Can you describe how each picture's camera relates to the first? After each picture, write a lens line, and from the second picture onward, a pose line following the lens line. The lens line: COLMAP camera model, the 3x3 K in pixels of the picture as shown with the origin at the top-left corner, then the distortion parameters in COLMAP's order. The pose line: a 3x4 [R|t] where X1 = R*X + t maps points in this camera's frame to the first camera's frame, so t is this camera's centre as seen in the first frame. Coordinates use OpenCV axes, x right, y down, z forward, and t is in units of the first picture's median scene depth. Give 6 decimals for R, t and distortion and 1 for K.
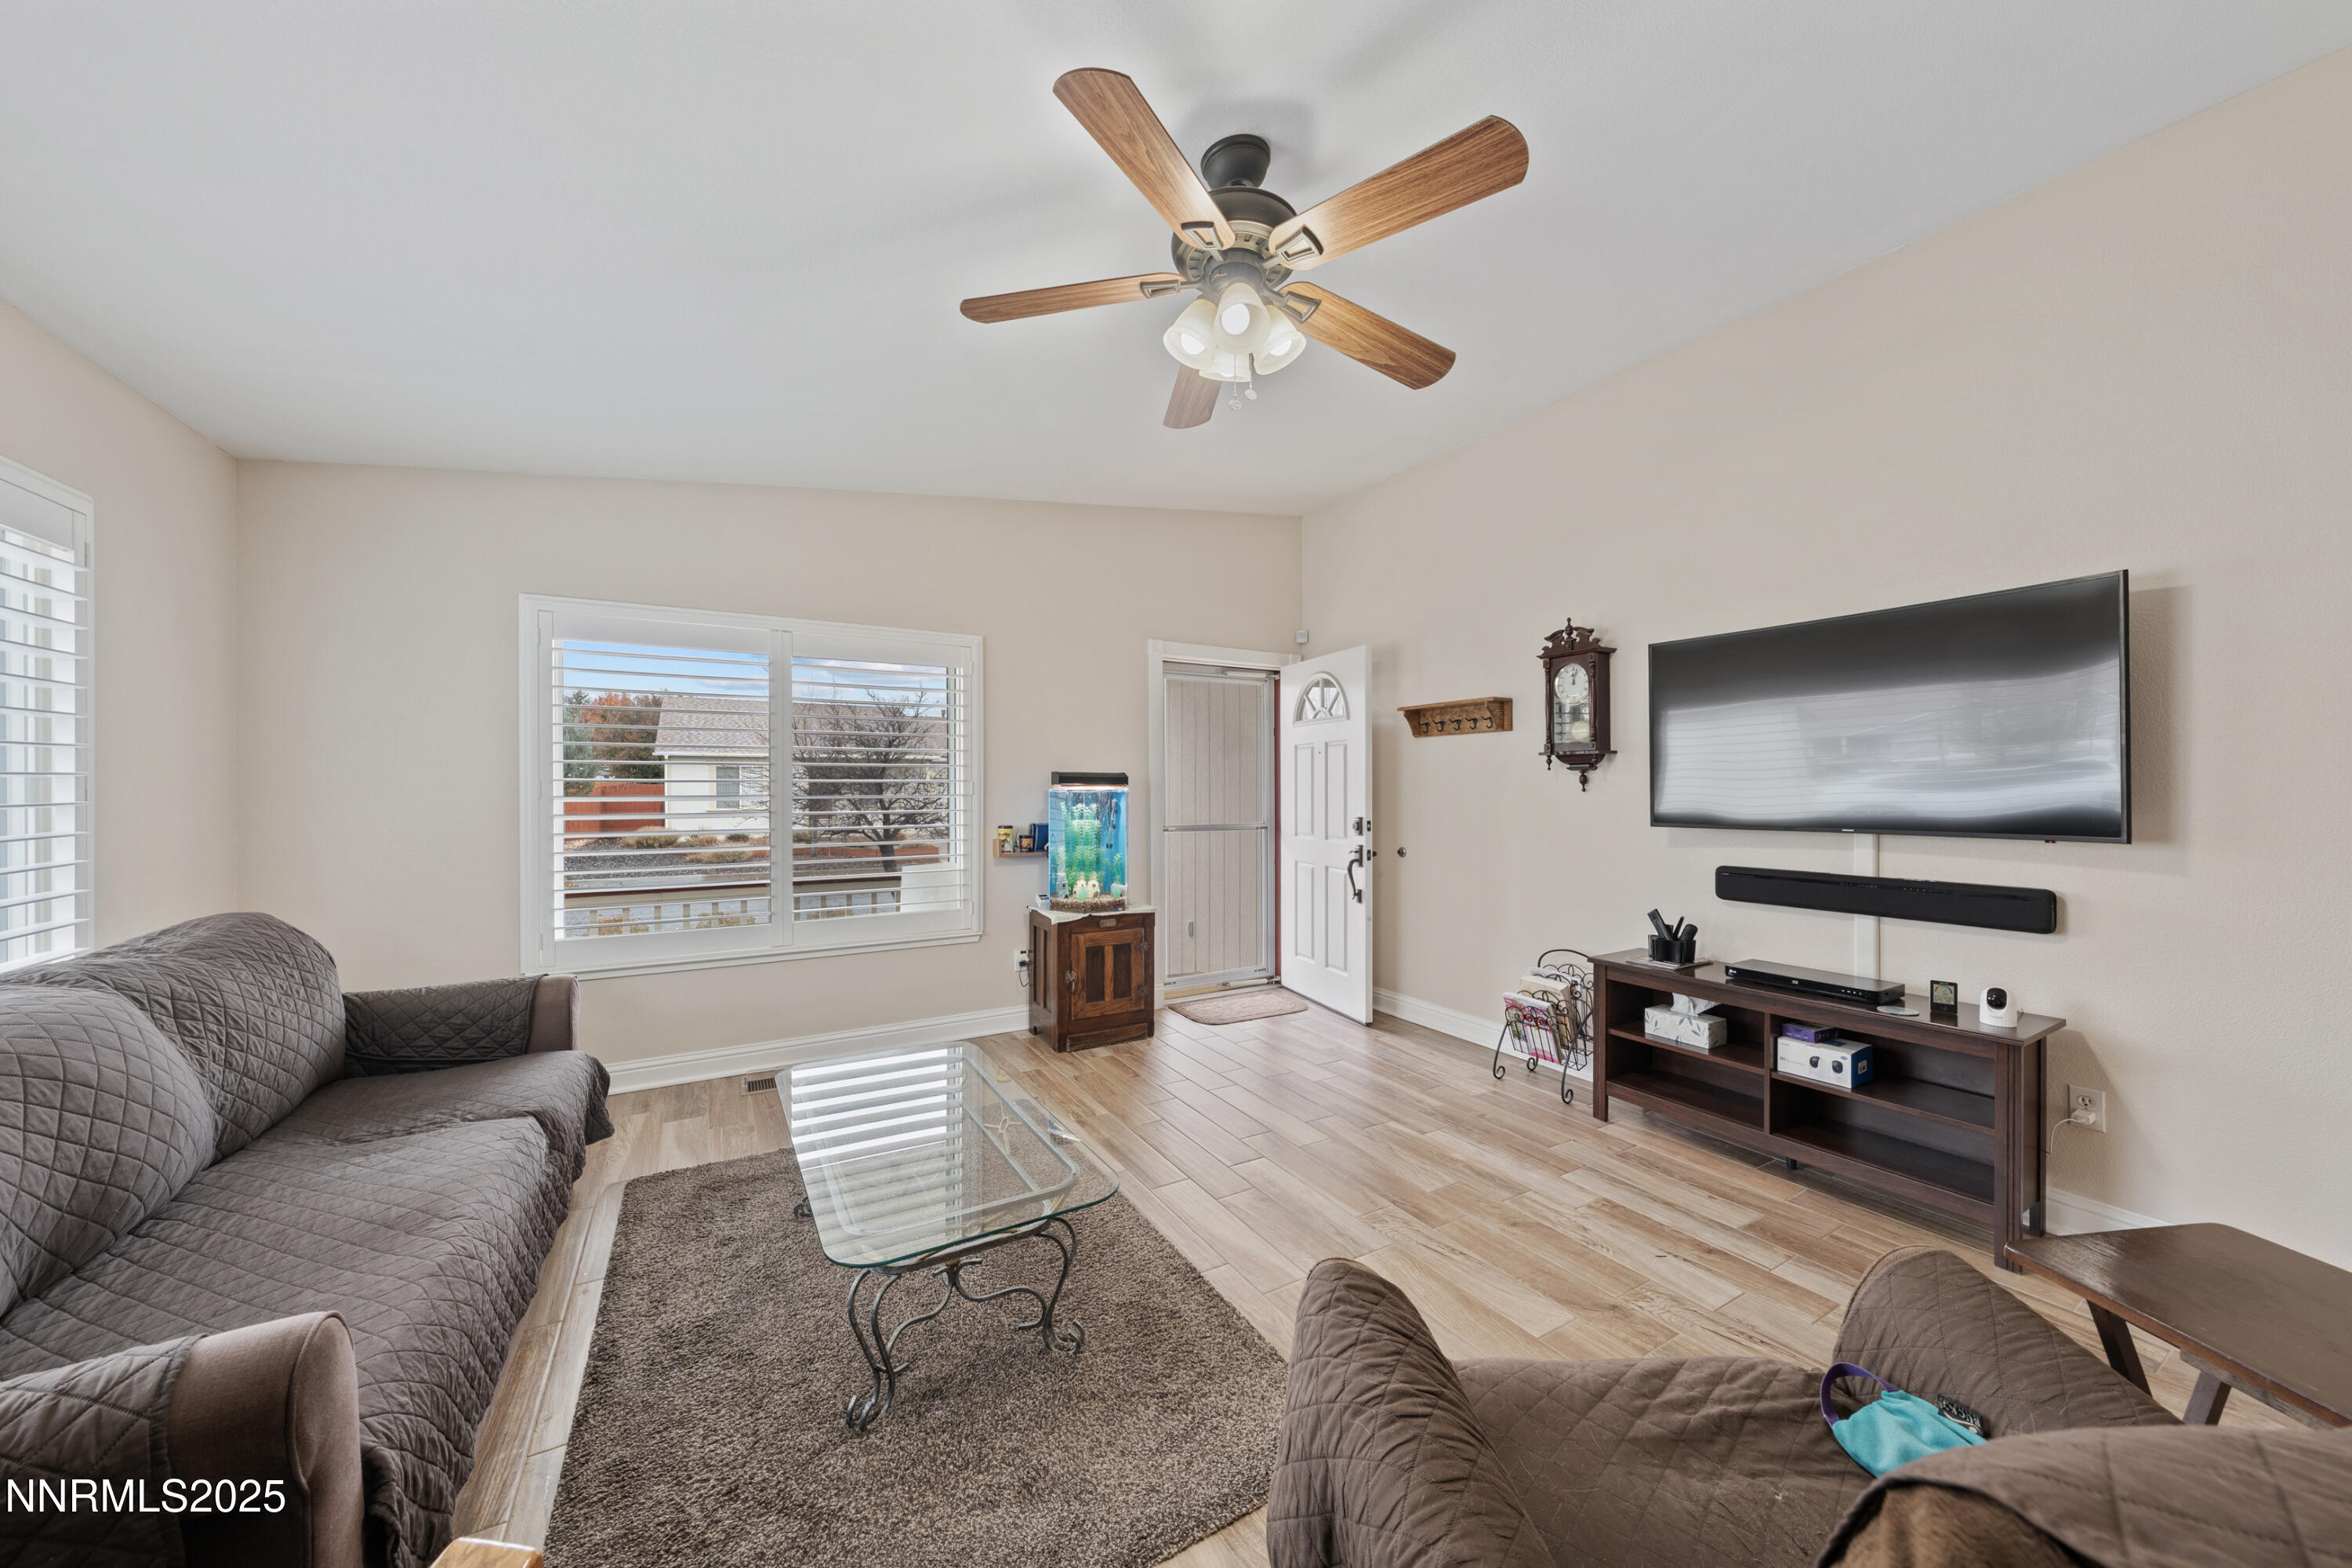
lens RADIAL K [[806.6, 0, 1176.0], [0, 806.6, 784.0], [0, 0, 1]] dist [-0.001319, -0.000046]
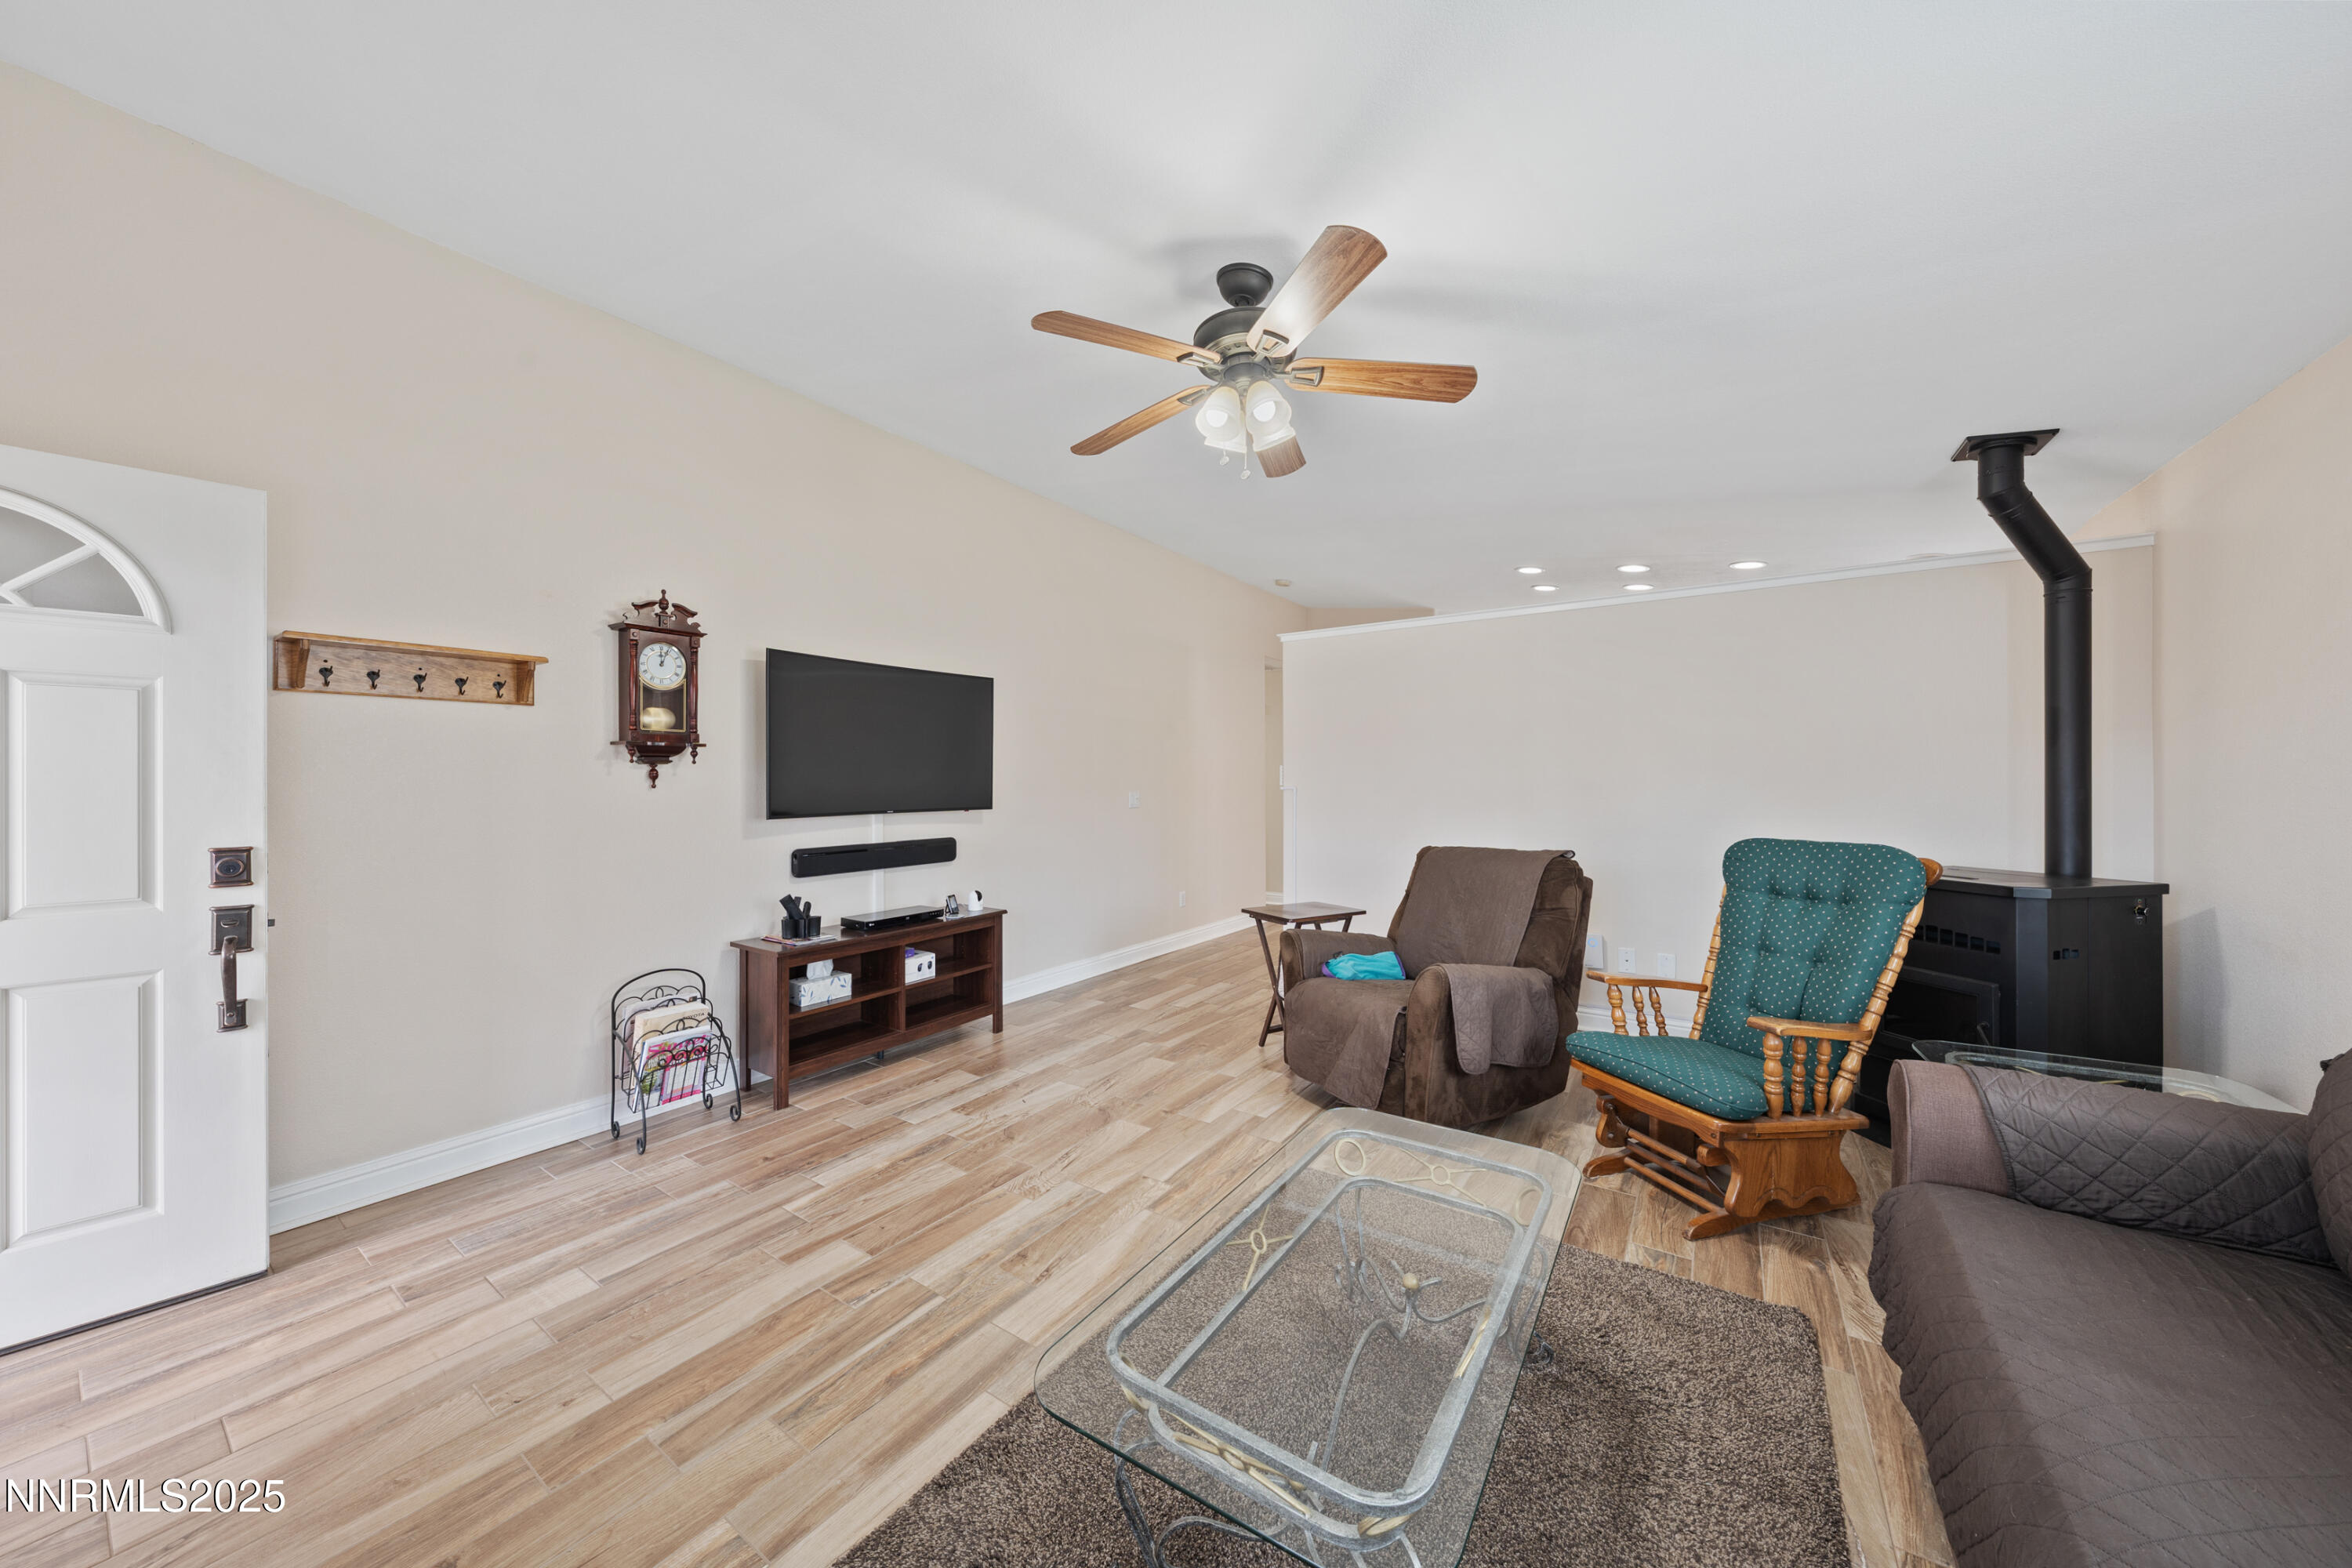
lens RADIAL K [[798.3, 0, 1173.4], [0, 798.3, 769.4], [0, 0, 1]] dist [-0.001909, -0.000136]
pose [[-0.425221, 0.013635, 0.904987, -0.527256], [-0.000772, 0.999881, -0.015427, 0.002139], [-0.905089, -0.007259, -0.425160, 0.860974]]
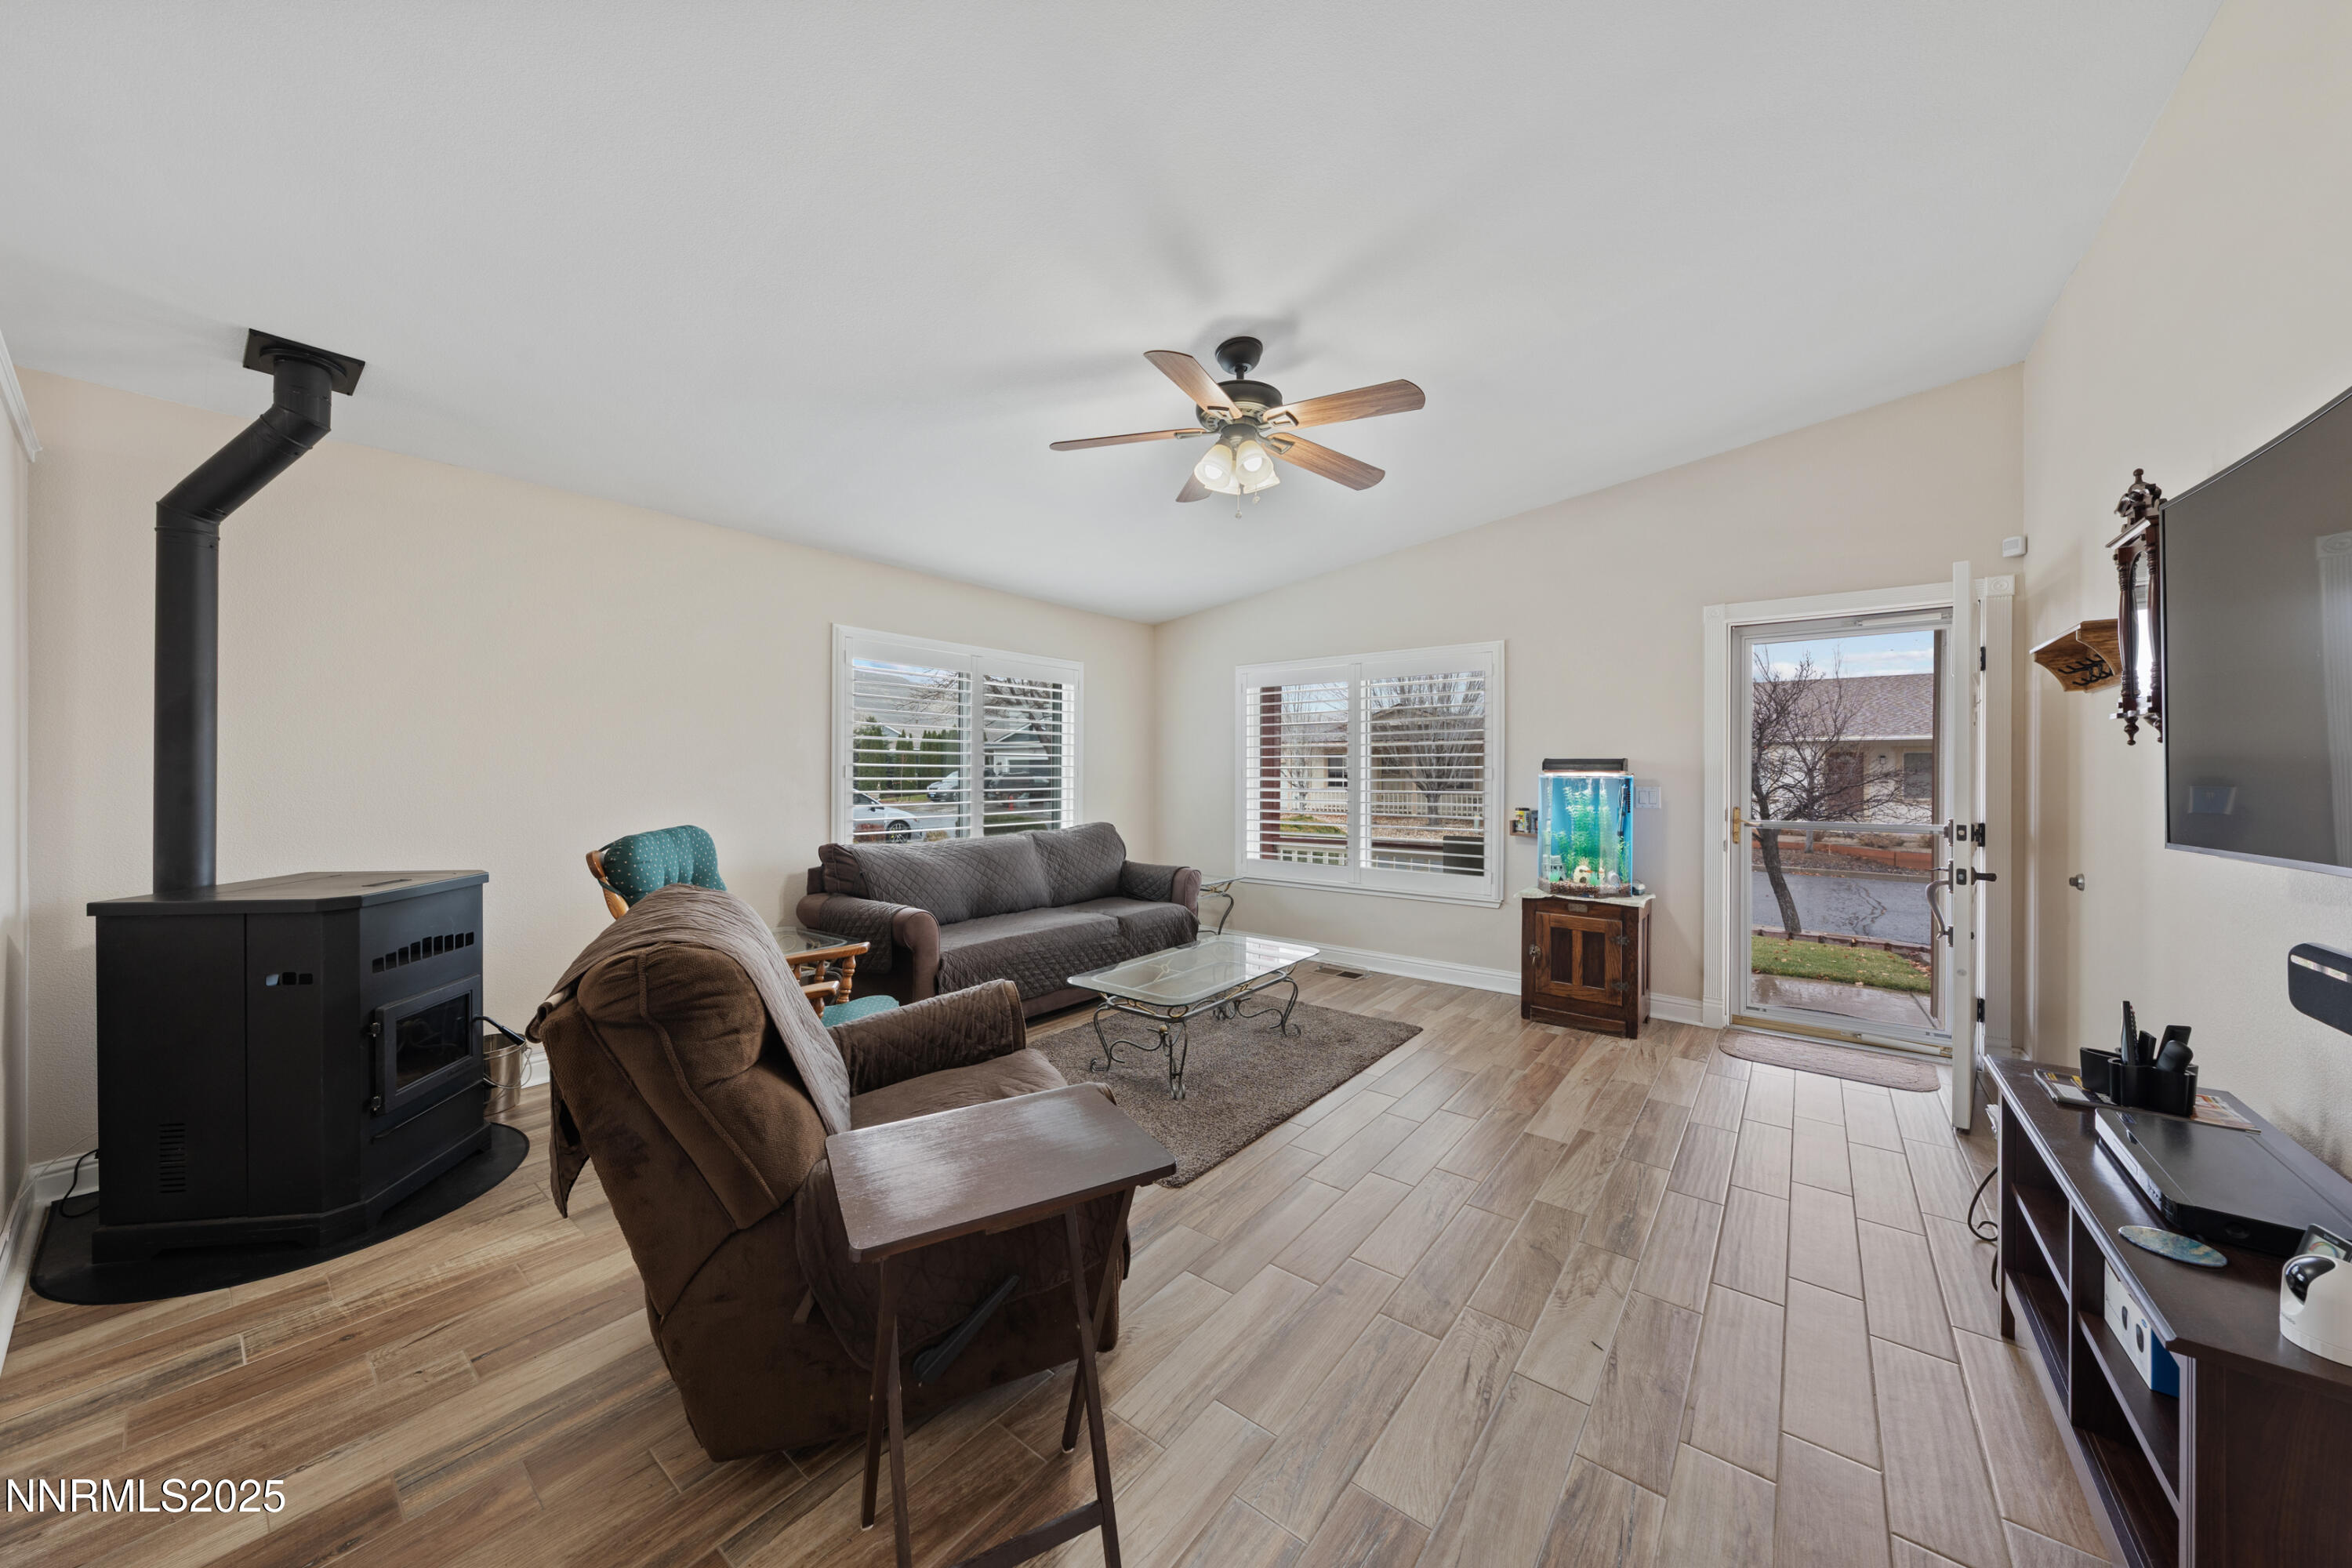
lens RADIAL K [[798.3, 0, 1173.4], [0, 798.3, 769.4], [0, 0, 1]] dist [-0.001909, -0.000136]
pose [[0.364844, -0.001308, -0.931068, 0.742868], [0.000045, 0.999999, -0.001388, 0.000735], [0.931069, 0.000464, 0.364844, 0.186985]]
